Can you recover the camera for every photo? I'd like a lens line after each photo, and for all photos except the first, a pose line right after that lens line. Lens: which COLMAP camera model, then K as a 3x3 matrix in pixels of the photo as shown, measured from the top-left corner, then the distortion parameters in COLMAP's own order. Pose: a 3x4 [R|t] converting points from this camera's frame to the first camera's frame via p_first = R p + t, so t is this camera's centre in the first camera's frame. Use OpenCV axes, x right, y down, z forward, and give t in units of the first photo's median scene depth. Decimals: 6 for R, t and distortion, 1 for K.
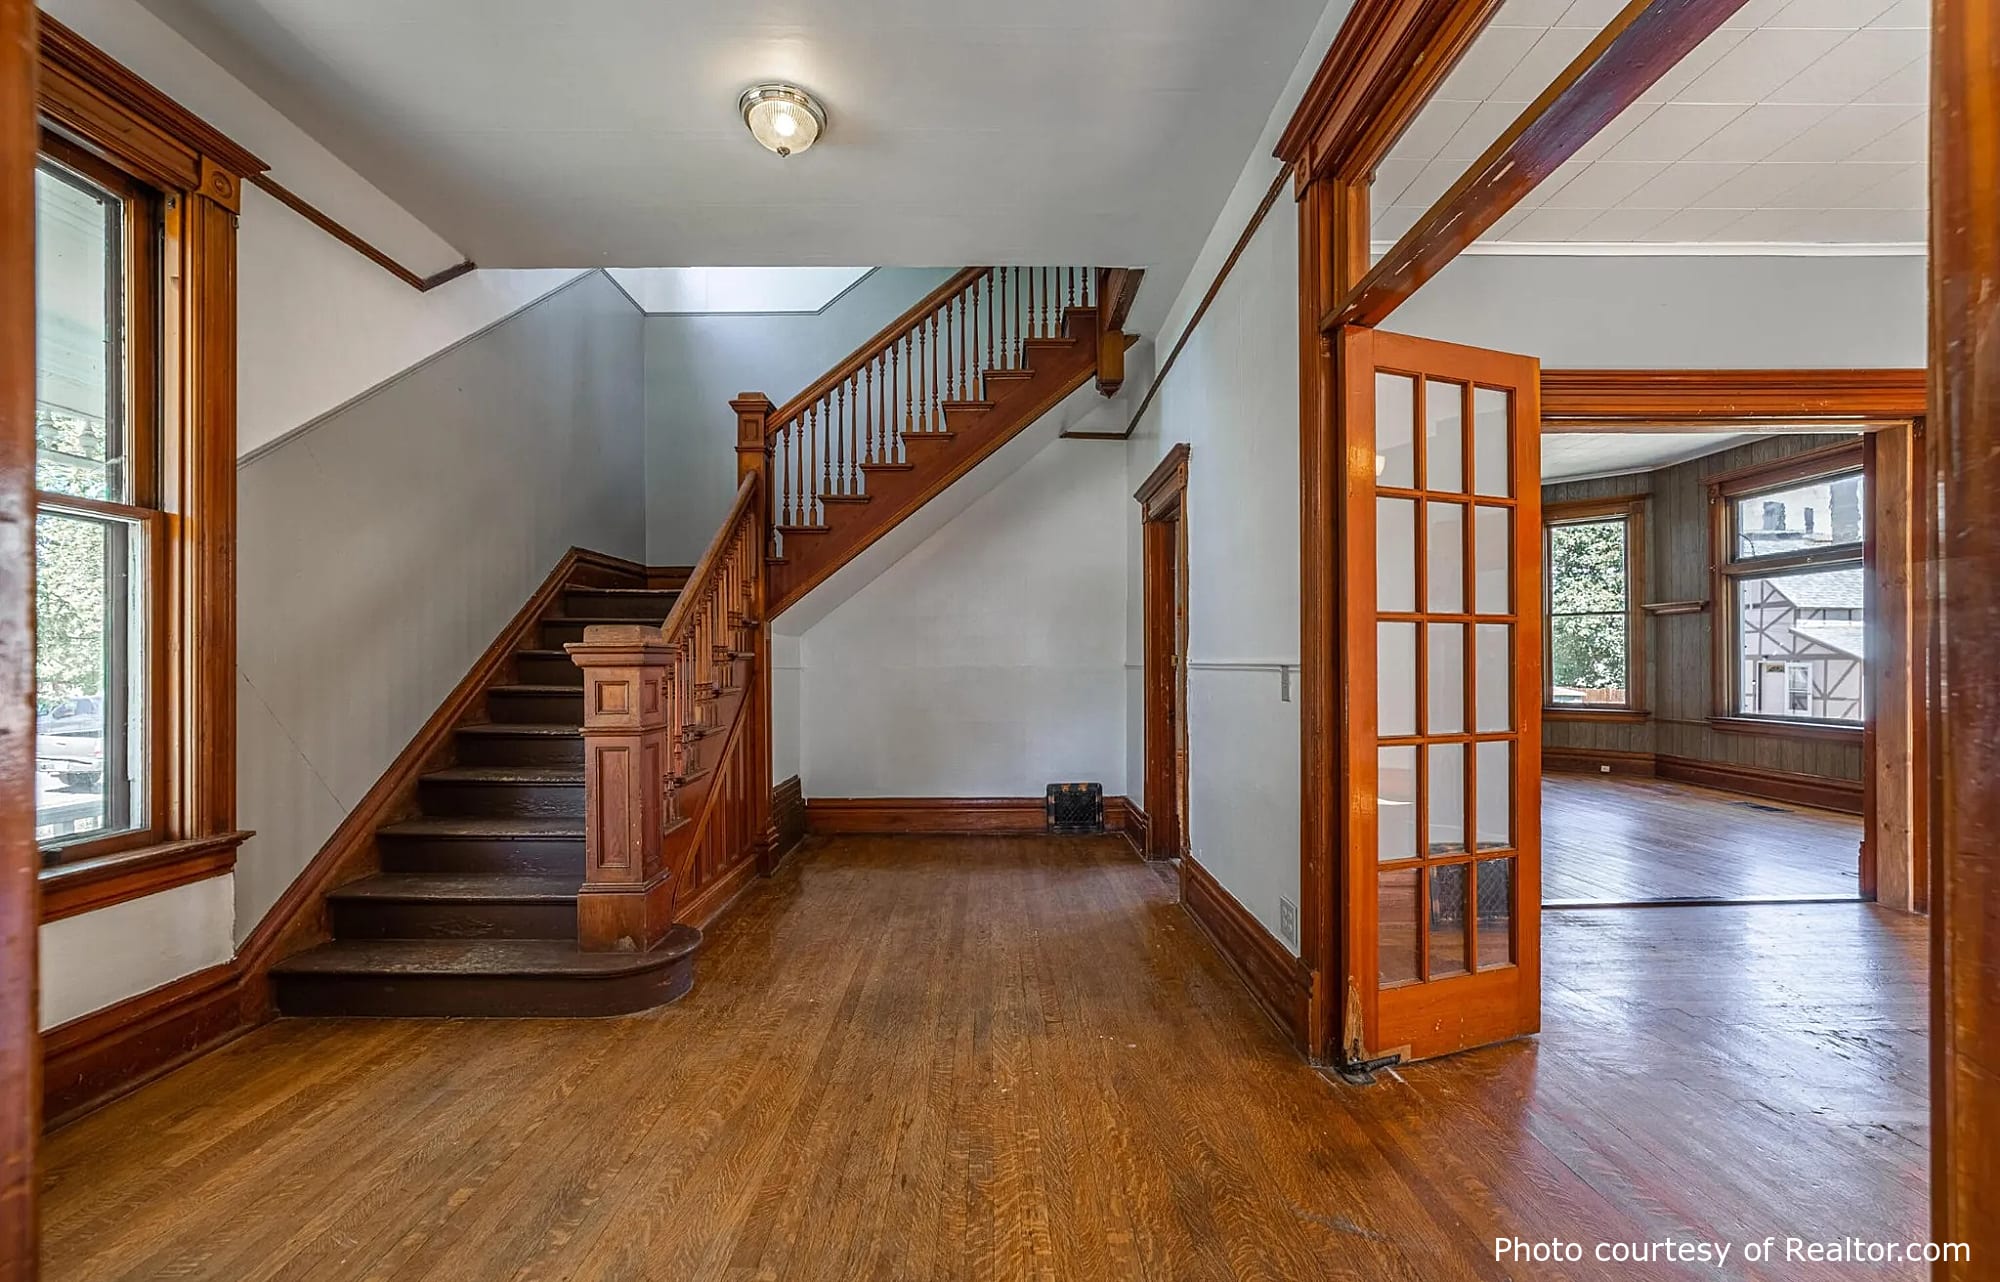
lens RADIAL K [[787.8, 0, 1004.7], [0, 787.8, 659.3], [0, 0, 1]] dist [-0.008156, 0.000359]
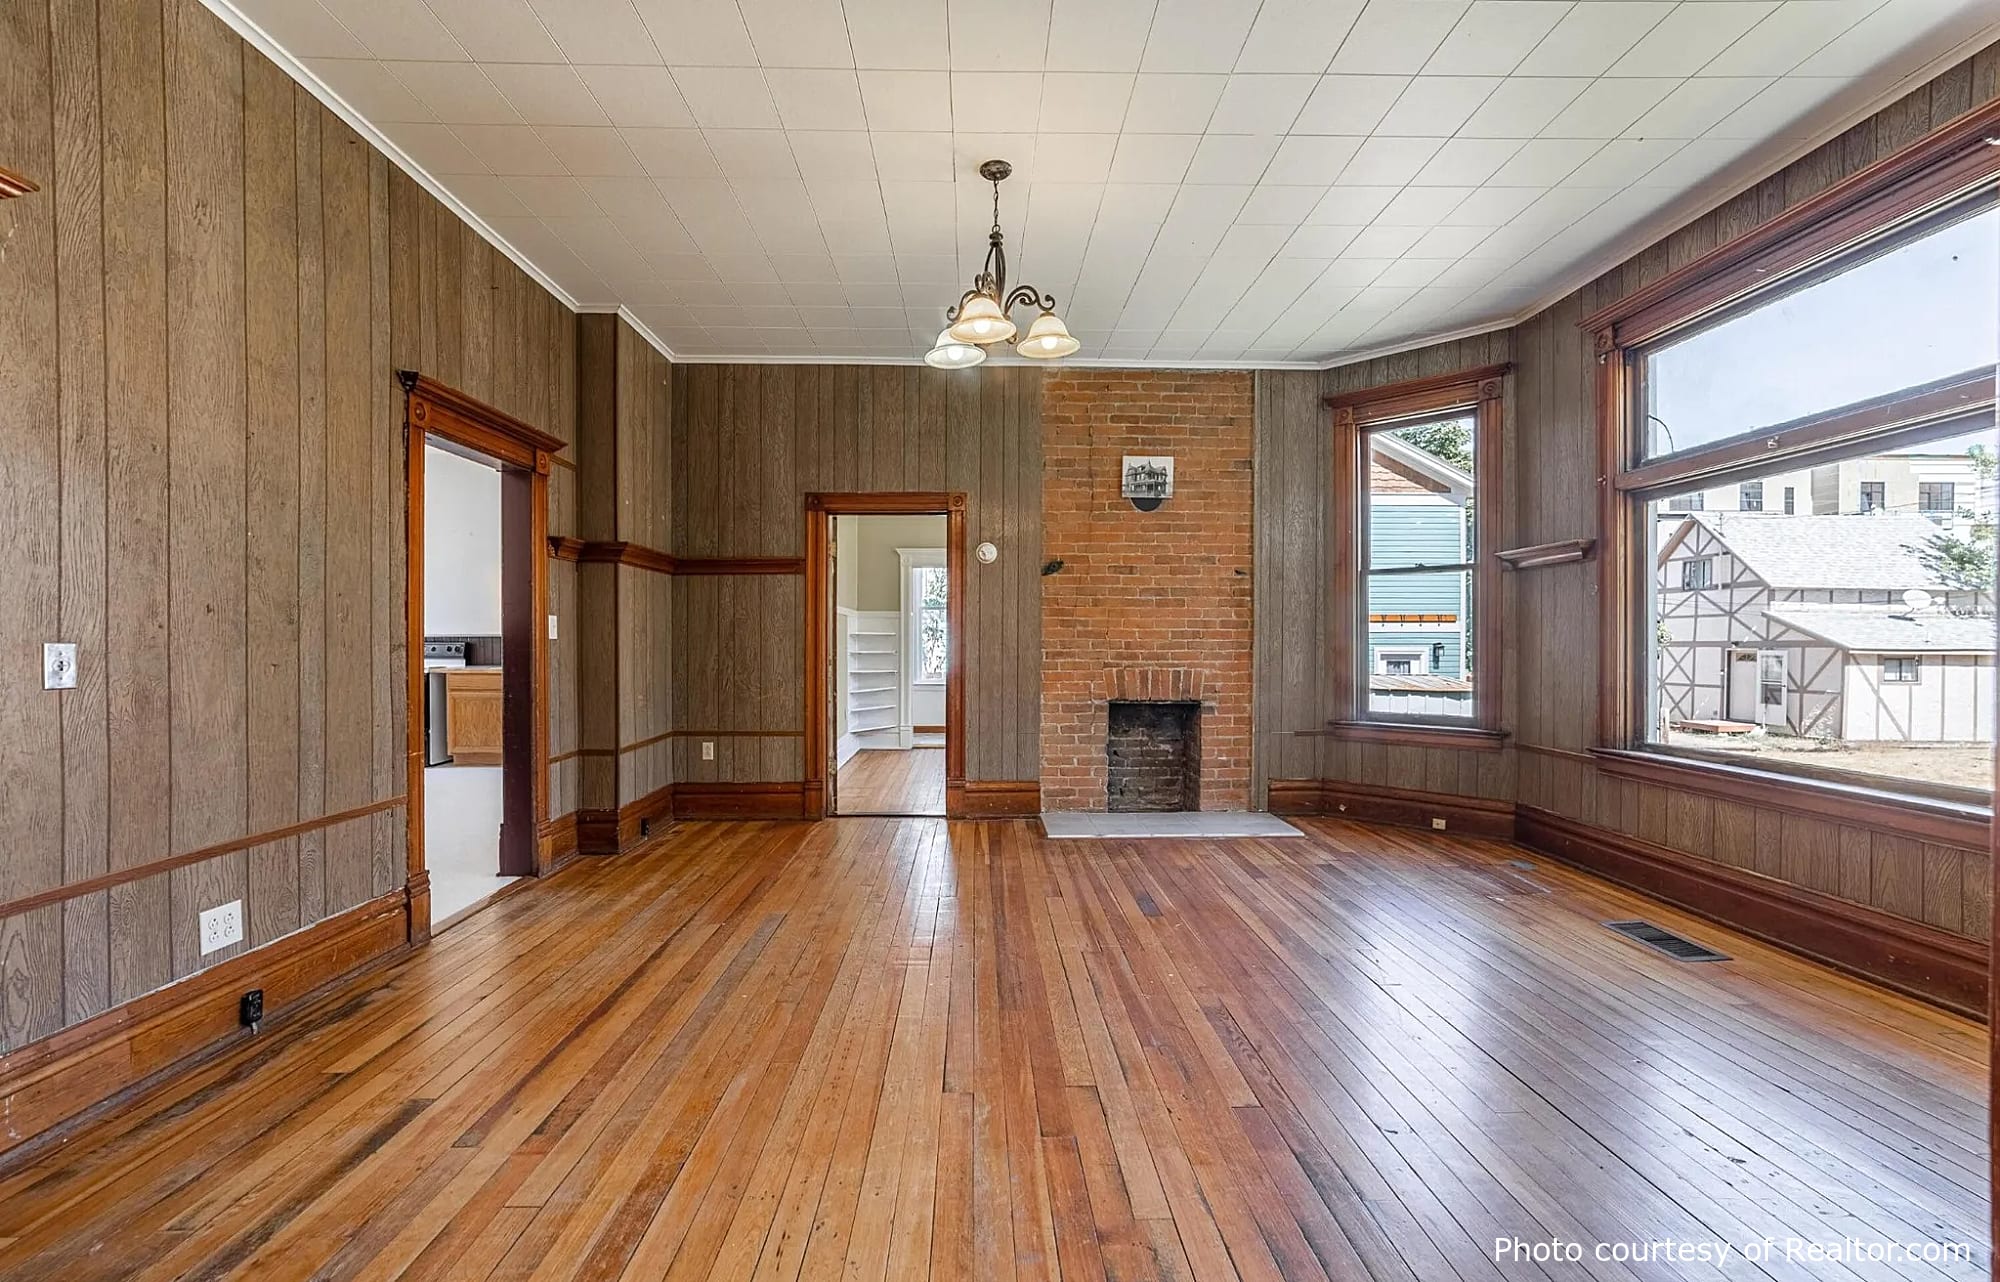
lens RADIAL K [[804.4, 0, 991.4], [0, 804.4, 645.1], [0, 0, 1]] dist [0.000364, 0.000219]
pose [[0.999766, 0.006281, 0.020710, 0.421720], [-0.006370, 0.999971, 0.004254, 0.000449], [-0.020683, -0.004385, 0.999776, 0.400771]]
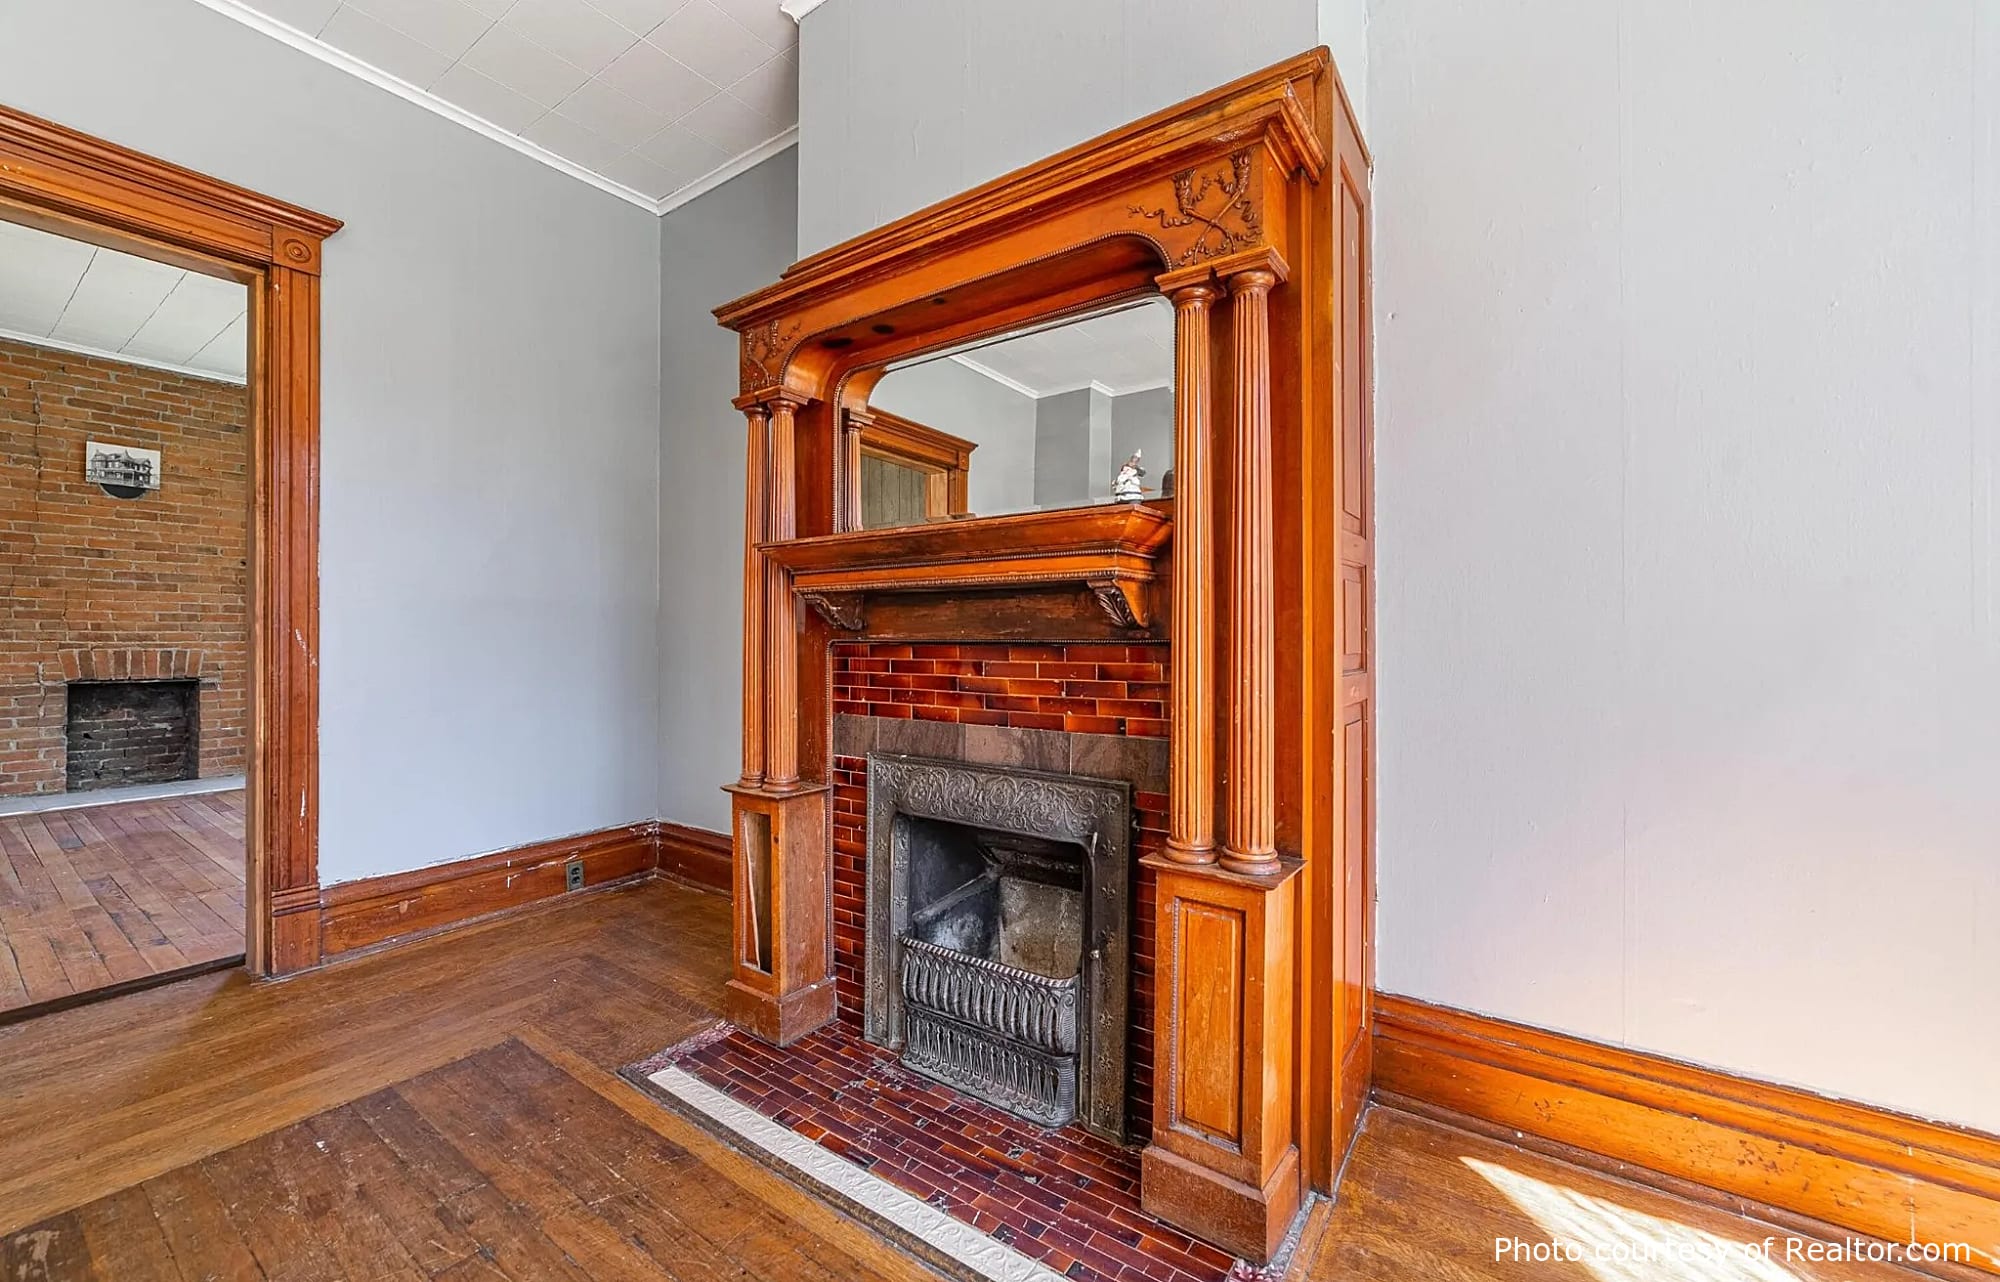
lens RADIAL K [[788.6, 0, 1000.0], [0, 788.6, 641.0], [0, 0, 1]] dist [-0.021411, 0.009251]
pose [[0.582883, 0.004617, 0.812543, 0.461706], [-0.008010, 0.999968, 0.000064, 0.009520], [-0.812517, -0.006546, 0.582901, 0.025219]]
